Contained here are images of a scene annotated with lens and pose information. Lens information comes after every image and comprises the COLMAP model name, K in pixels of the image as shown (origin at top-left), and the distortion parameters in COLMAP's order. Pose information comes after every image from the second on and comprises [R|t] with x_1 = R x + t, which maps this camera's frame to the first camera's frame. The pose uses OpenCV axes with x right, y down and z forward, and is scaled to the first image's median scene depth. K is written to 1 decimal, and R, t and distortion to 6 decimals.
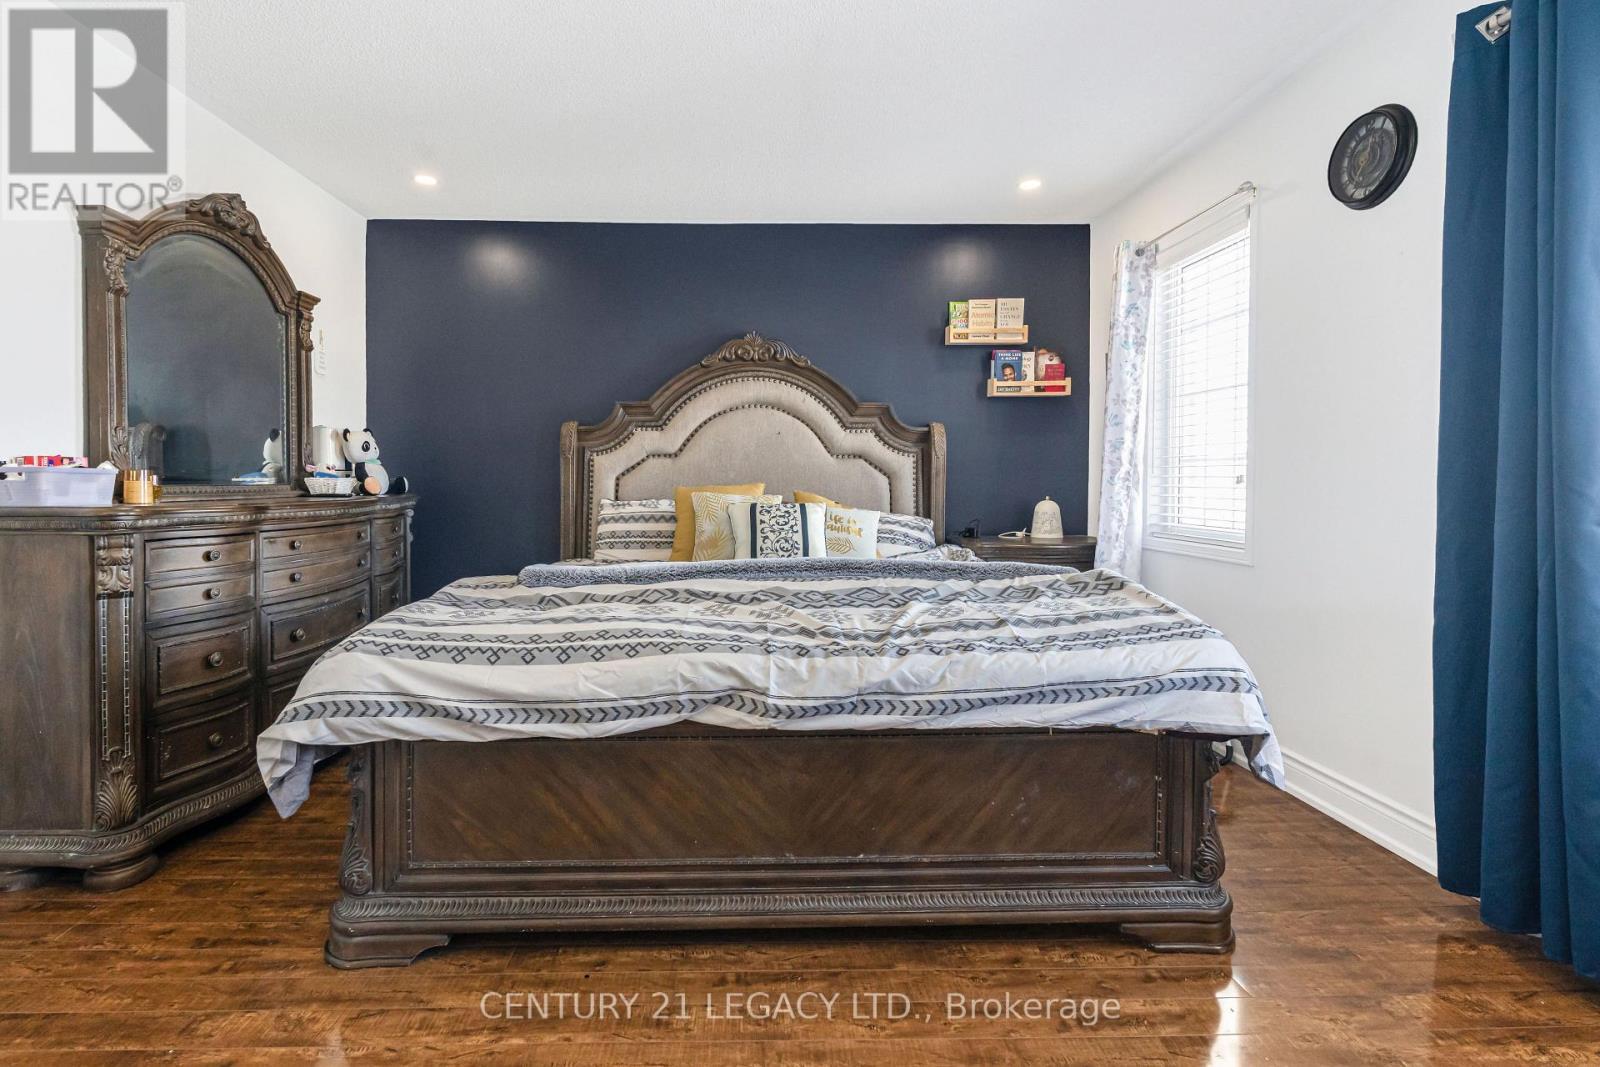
lens RADIAL K [[738.5, 0, 791.6], [0, 738.5, 525.5], [0, 0, 1]] dist [-0.006777, 0.000168]
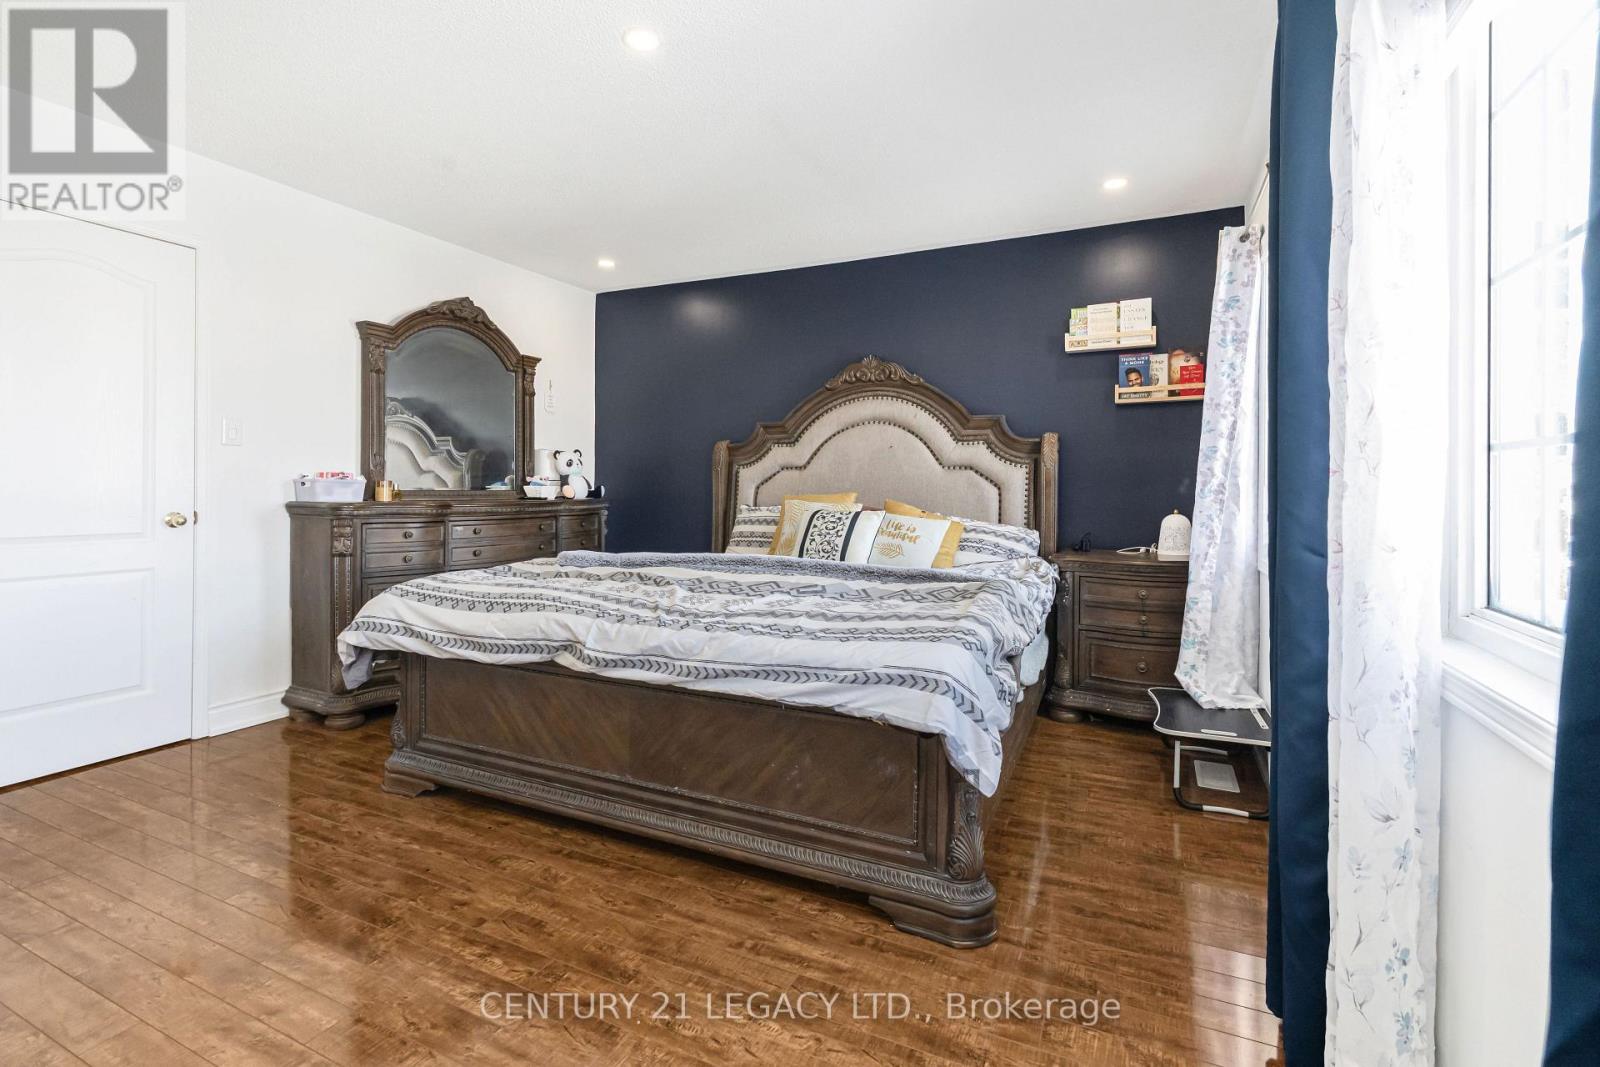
lens RADIAL K [[722.2, 0, 796.5], [0, 722.2, 522.9], [0, 0, 1]] dist [-0.014122, 0.006380]
pose [[0.897094, 0.027841, -0.440961, 0.425283], [-0.034362, 0.999386, -0.006806, -0.001711], [0.440501, 0.021258, 0.897500, -0.012333]]
